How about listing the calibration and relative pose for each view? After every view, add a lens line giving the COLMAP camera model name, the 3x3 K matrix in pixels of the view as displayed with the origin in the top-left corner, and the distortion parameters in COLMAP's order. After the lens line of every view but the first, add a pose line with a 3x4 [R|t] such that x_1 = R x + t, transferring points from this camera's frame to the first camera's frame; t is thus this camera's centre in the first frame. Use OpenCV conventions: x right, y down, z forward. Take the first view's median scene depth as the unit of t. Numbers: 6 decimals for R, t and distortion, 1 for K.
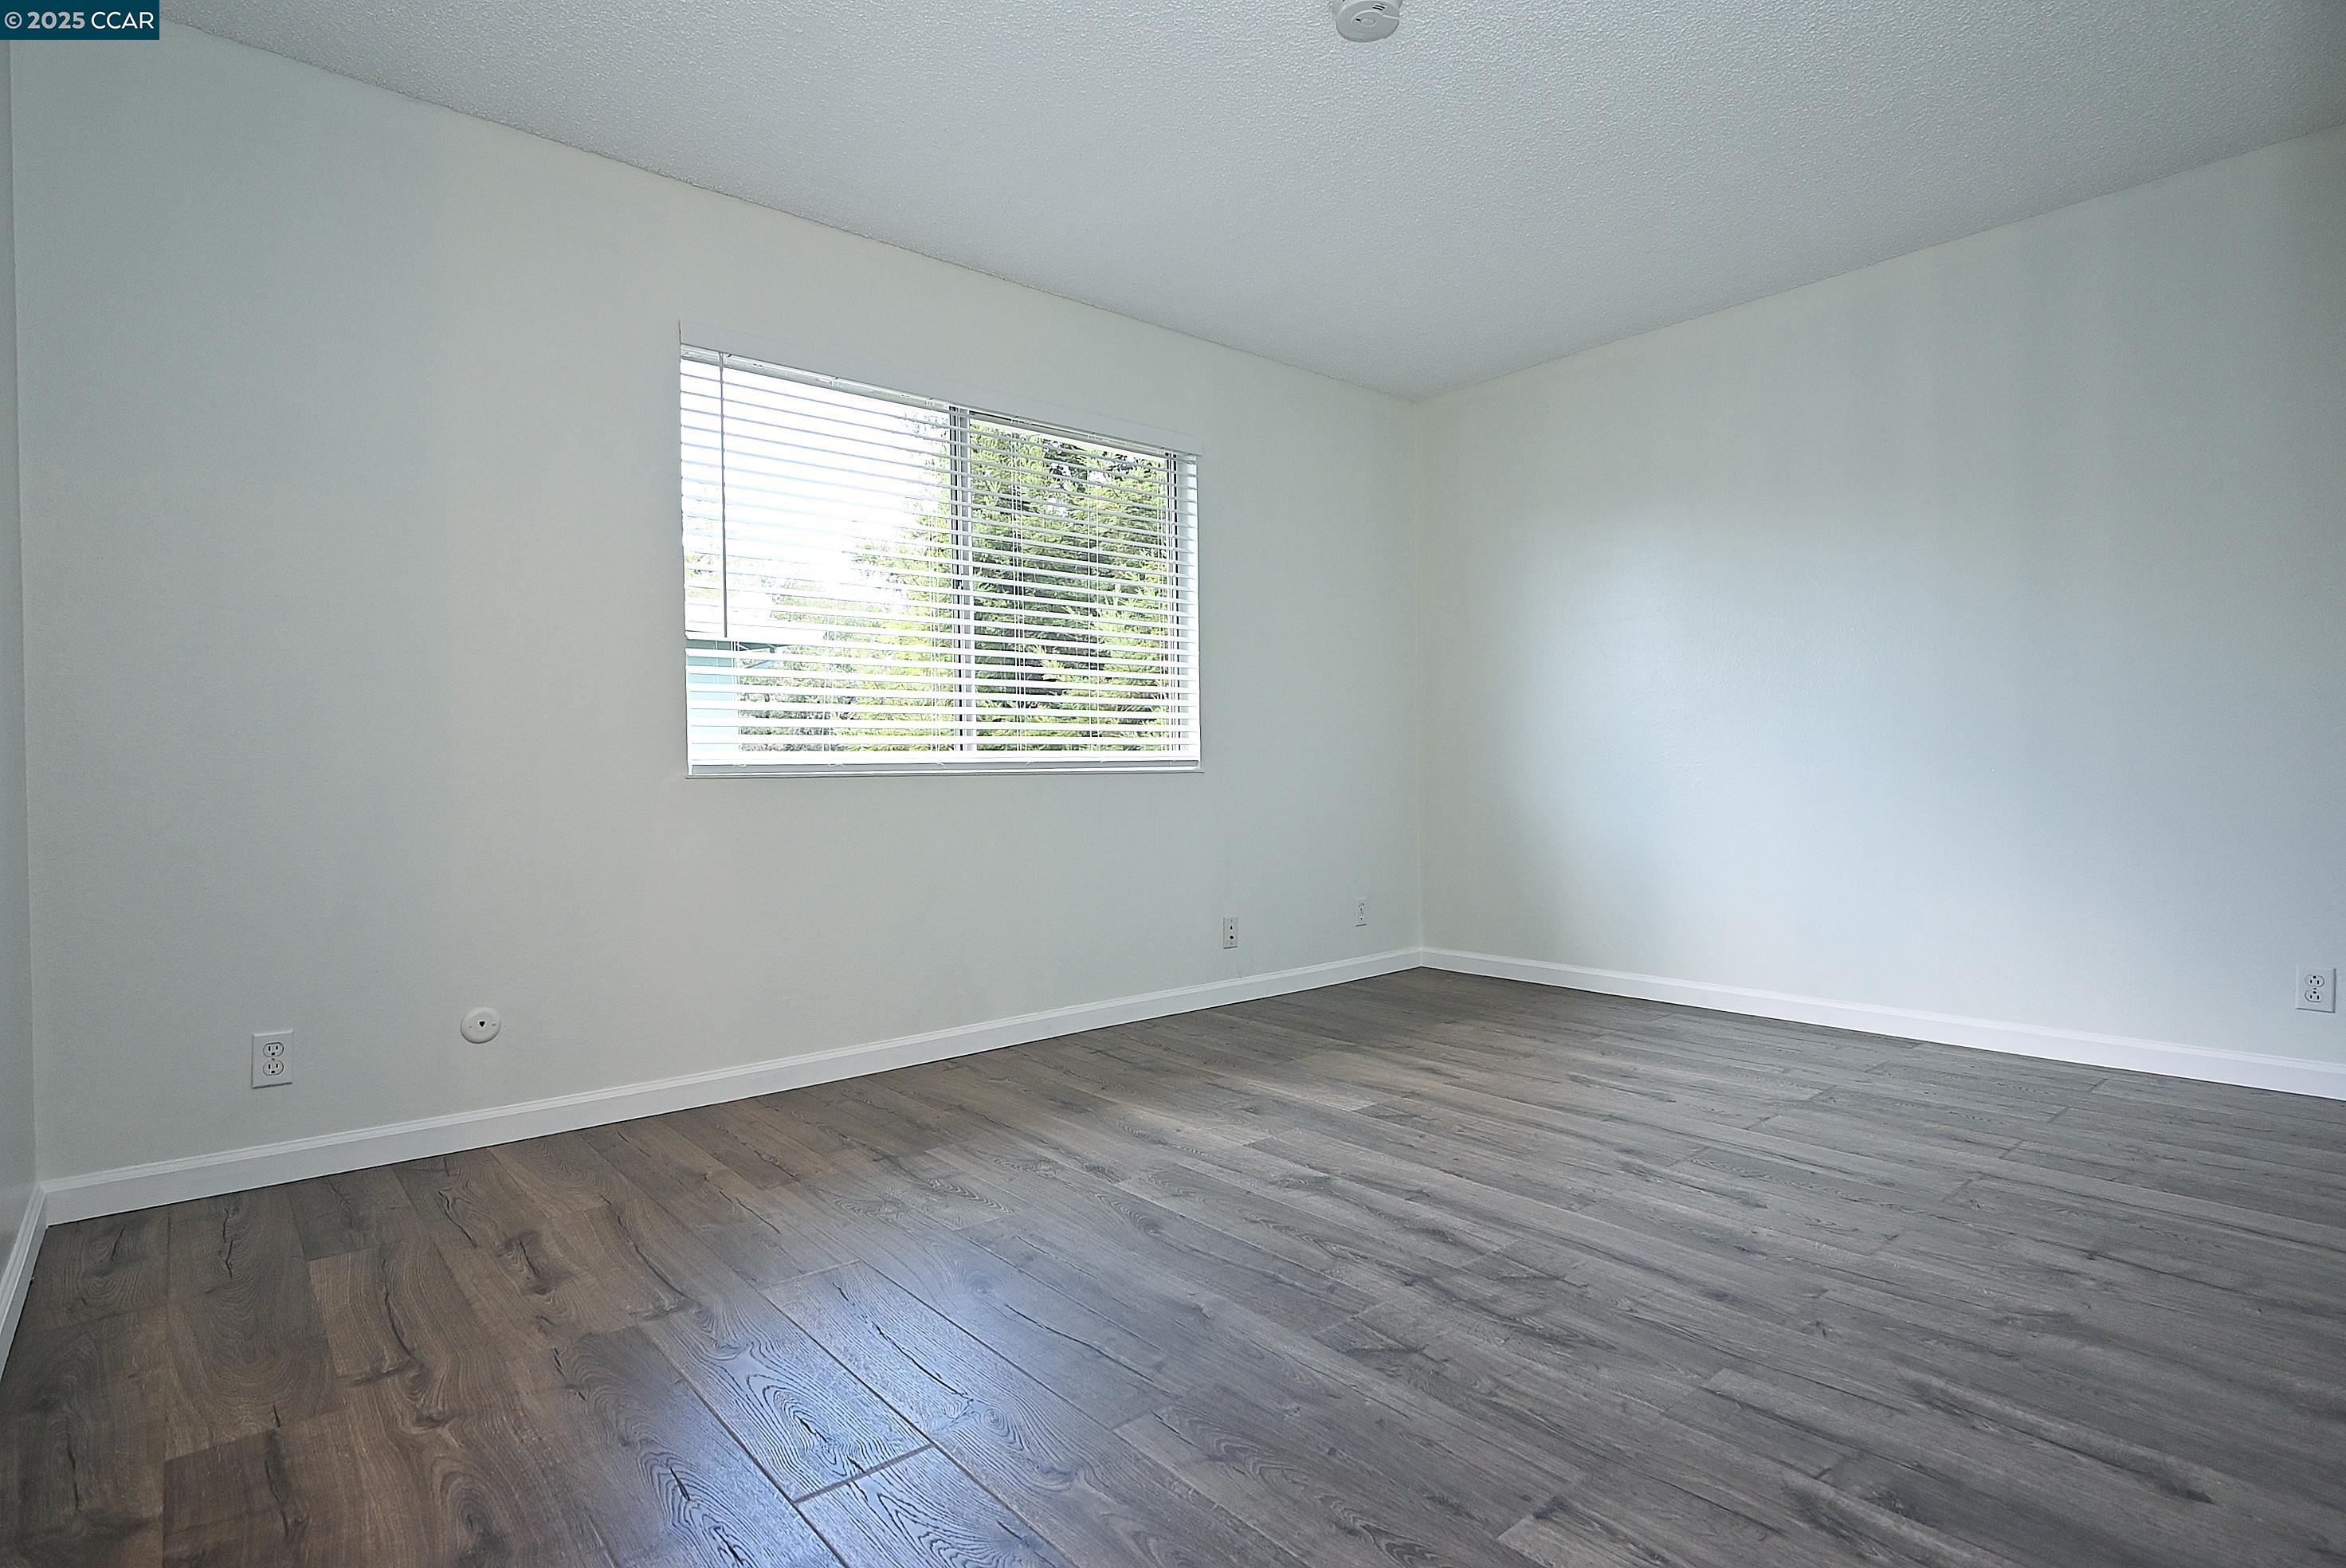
lens RADIAL K [[1173.1, 0, 1172.2], [0, 1173.1, 779.2], [0, 0, 1]] dist [-0.001293, 0.000169]
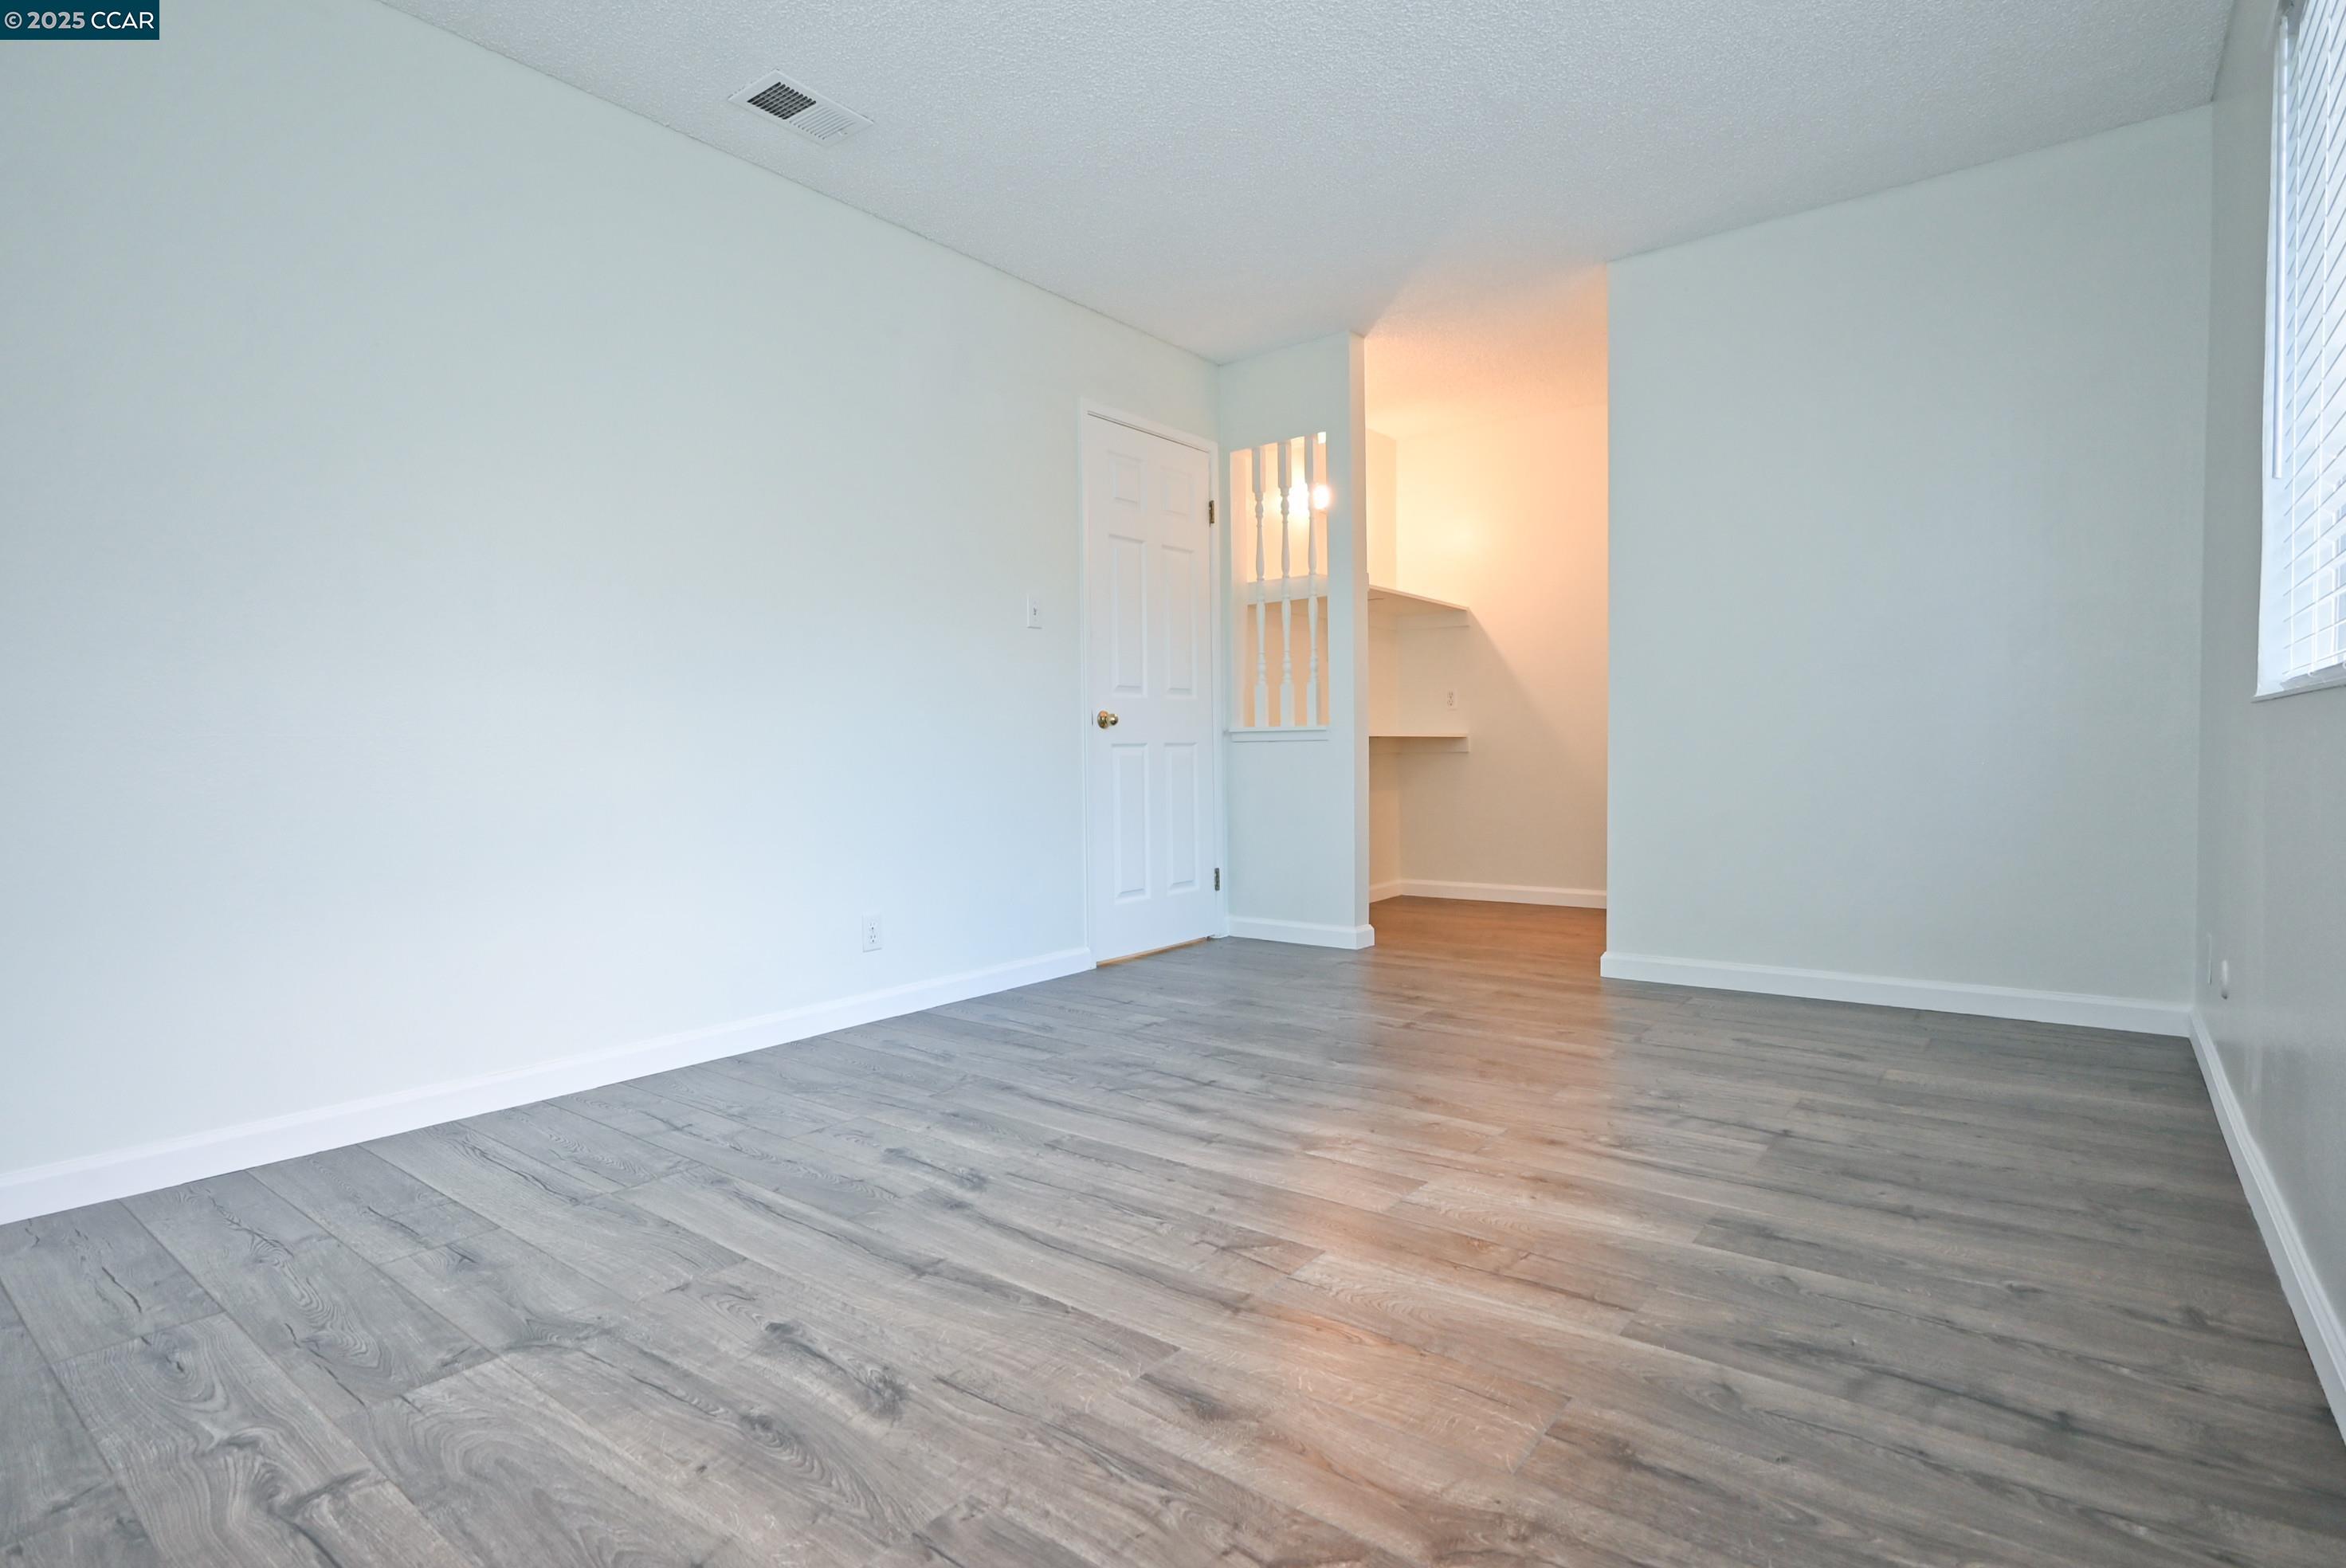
lens RADIAL K [[1173.1, 0, 1171.8], [0, 1173.1, 789.5], [0, 0, 1]] dist [-0.001293, 0.000169]
pose [[-0.979477, 0.033552, -0.198743, 0.409769], [0.026719, 0.998959, 0.036960, 0.009972], [0.199776, 0.030891, -0.979355, 1.865380]]
